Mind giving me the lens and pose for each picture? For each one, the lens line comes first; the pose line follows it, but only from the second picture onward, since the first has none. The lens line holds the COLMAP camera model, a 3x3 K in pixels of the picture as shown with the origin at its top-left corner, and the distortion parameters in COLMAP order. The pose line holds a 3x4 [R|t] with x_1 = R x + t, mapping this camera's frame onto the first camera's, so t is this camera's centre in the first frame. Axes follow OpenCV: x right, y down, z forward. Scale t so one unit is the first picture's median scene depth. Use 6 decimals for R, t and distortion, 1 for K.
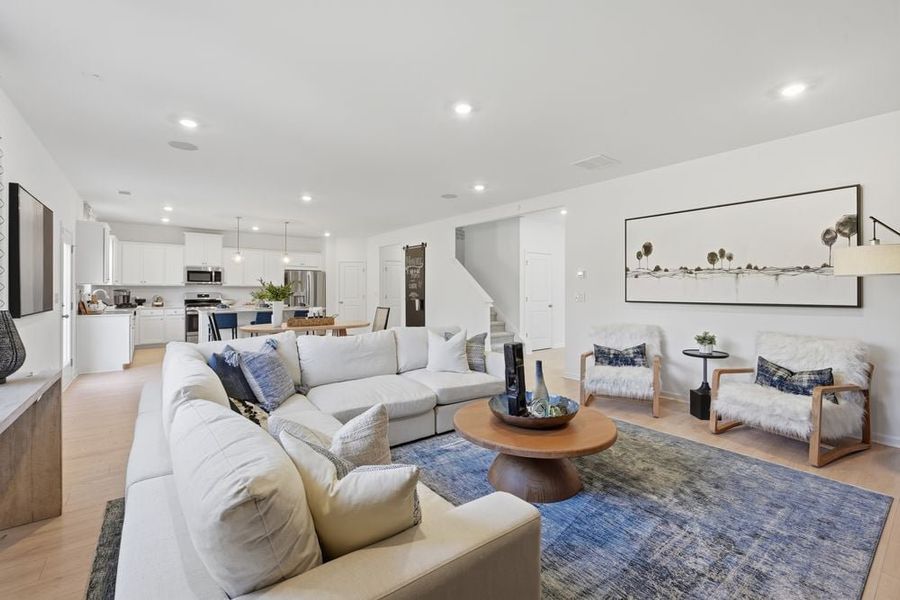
lens RADIAL K [[394.8, 0, 454.5], [0, 394.8, 288.7], [0, 0, 1]] dist [0.000811, 0.000065]
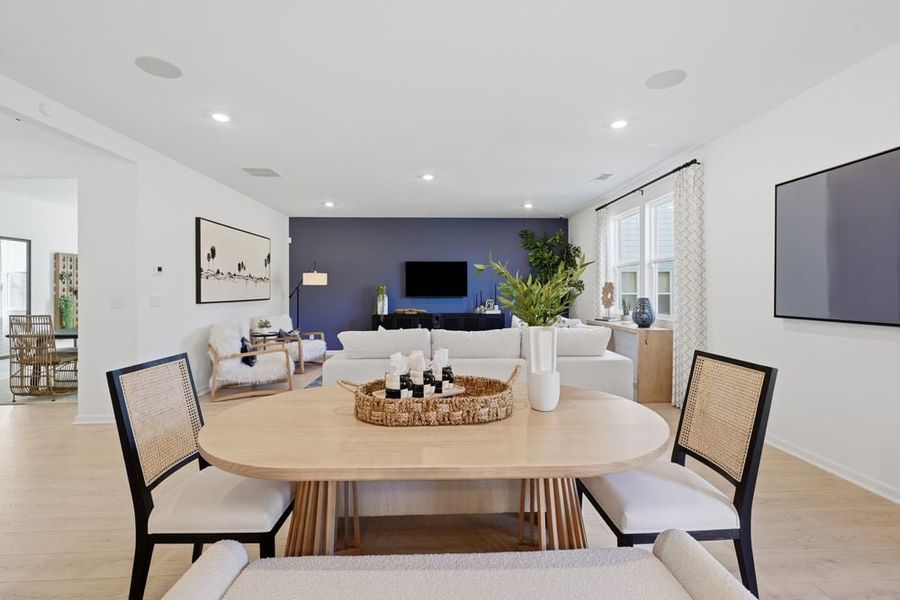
lens RADIAL K [[401.9, 0, 452.7], [0, 401.9, 288.1], [0, 0, 1]] dist [0.000762, -0.000242]
pose [[-0.821091, 0.007186, 0.570753, -0.368943], [0.003643, 0.999966, -0.007348, 0.003558], [-0.570786, -0.003954, -0.821089, 0.838833]]
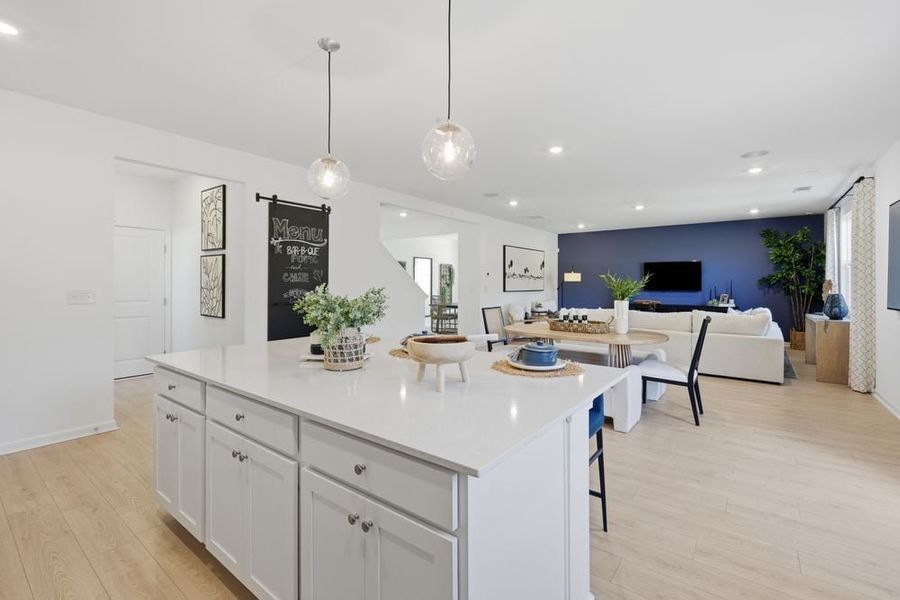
lens RADIAL K [[394.8, 0, 454.5], [0, 394.8, 288.7], [0, 0, 1]] dist [0.000811, 0.000065]
pose [[-0.268880, -0.010741, 0.963114, -0.712188], [-0.004851, 0.999940, 0.009797, 0.002546], [-0.963161, -0.002038, -0.268916, 0.982174]]
